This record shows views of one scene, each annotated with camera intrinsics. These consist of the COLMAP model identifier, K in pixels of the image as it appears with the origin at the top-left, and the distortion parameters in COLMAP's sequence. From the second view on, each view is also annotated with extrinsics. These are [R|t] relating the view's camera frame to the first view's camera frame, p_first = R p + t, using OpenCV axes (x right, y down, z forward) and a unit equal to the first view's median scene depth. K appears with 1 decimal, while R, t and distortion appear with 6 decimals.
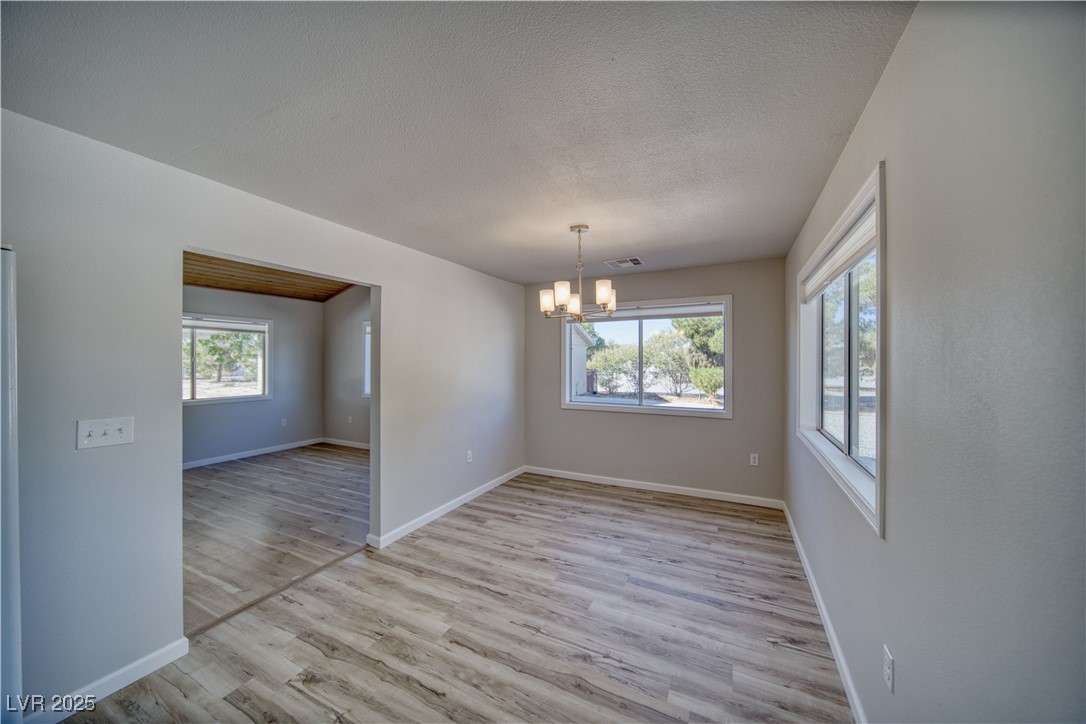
lens RADIAL K [[380.0, 0, 543.0], [0, 380.0, 362.0], [0, 0, 1]] dist [0.000008, -0.000071]
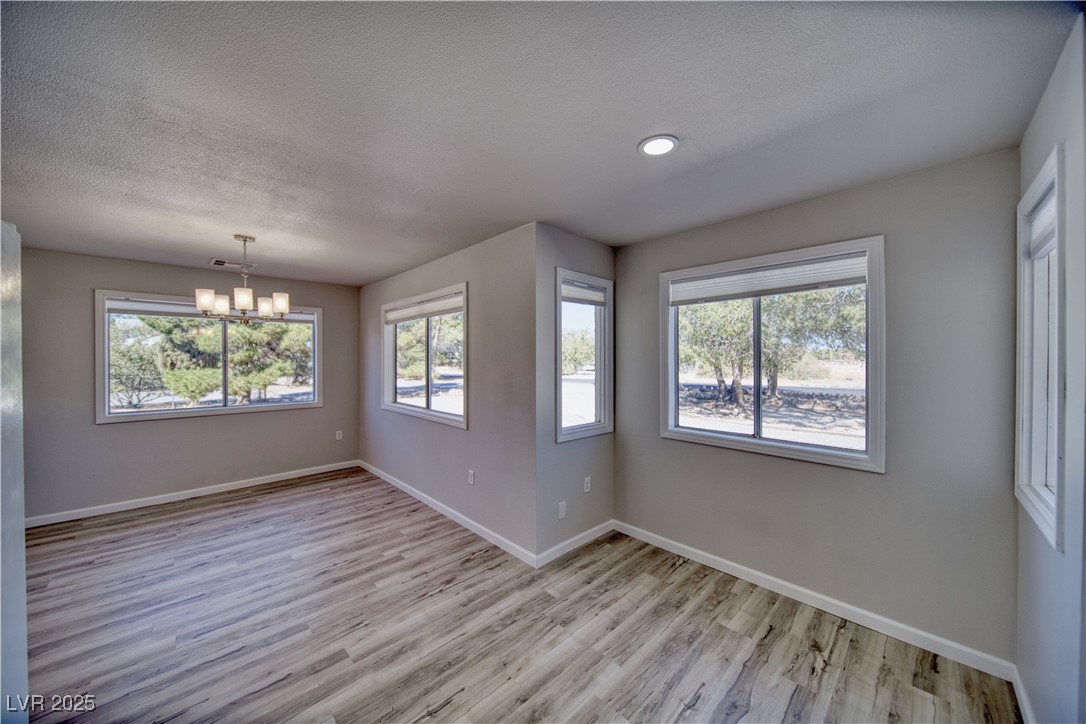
lens RADIAL K [[380.0, 0, 543.0], [0, 380.0, 362.0], [0, 0, 1]] dist [0.000008, -0.000071]
pose [[0.331283, -0.005366, 0.943516, -0.522384], [0.006411, 0.999974, 0.003436, 0.002609], [-0.943510, 0.004911, 0.331308, -0.126867]]
